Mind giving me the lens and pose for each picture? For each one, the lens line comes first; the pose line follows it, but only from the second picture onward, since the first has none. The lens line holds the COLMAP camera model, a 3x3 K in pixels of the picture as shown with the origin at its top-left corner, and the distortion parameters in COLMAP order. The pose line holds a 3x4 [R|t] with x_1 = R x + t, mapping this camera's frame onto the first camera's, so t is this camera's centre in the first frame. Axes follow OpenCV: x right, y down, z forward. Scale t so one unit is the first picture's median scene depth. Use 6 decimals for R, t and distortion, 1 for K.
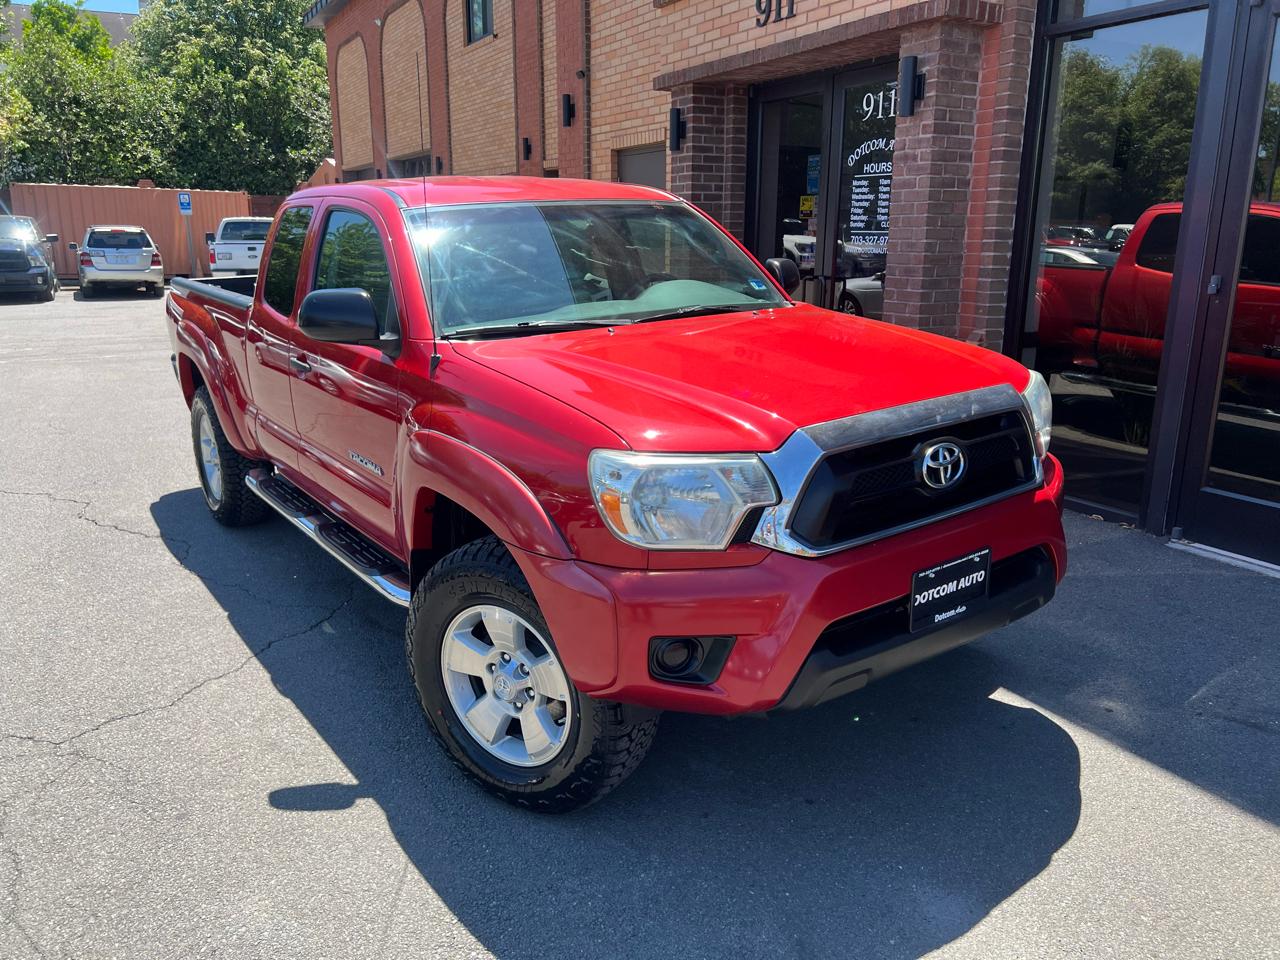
lens RADIAL K [[967.2, 0, 631.3], [0, 967.2, 477.0], [0, 0, 1]] dist [0.042729, -0.043495]
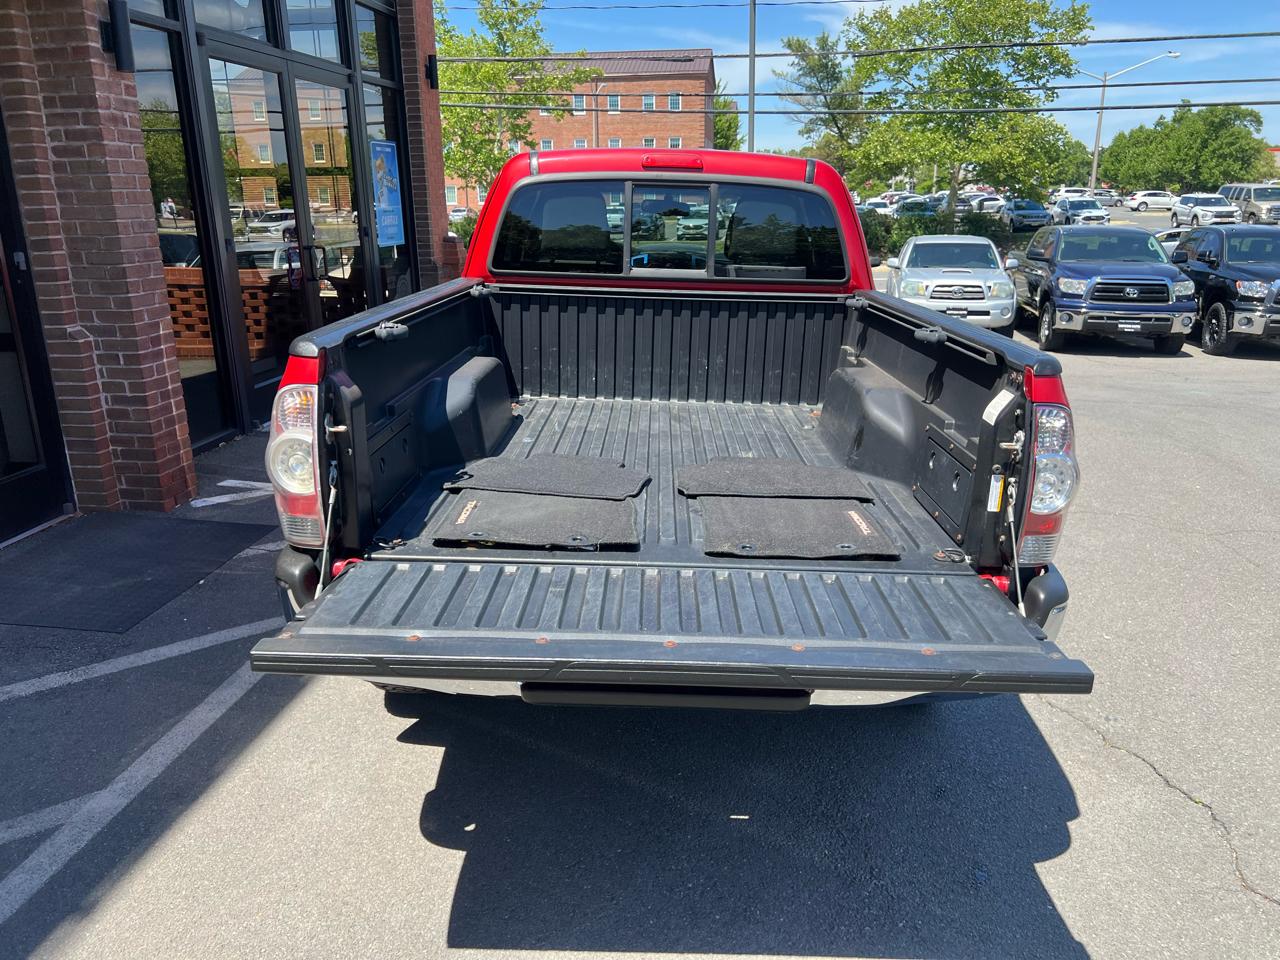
lens RADIAL K [[963.0, 0, 643.5], [0, 963.0, 478.9], [0, 0, 1]] dist [0.070255, -0.080618]
pose [[-0.807658, -0.160341, 0.567432, -0.513994], [0.152661, 0.872647, 0.463877, -0.323037], [-0.569546, 0.461279, -0.680323, 1.237879]]
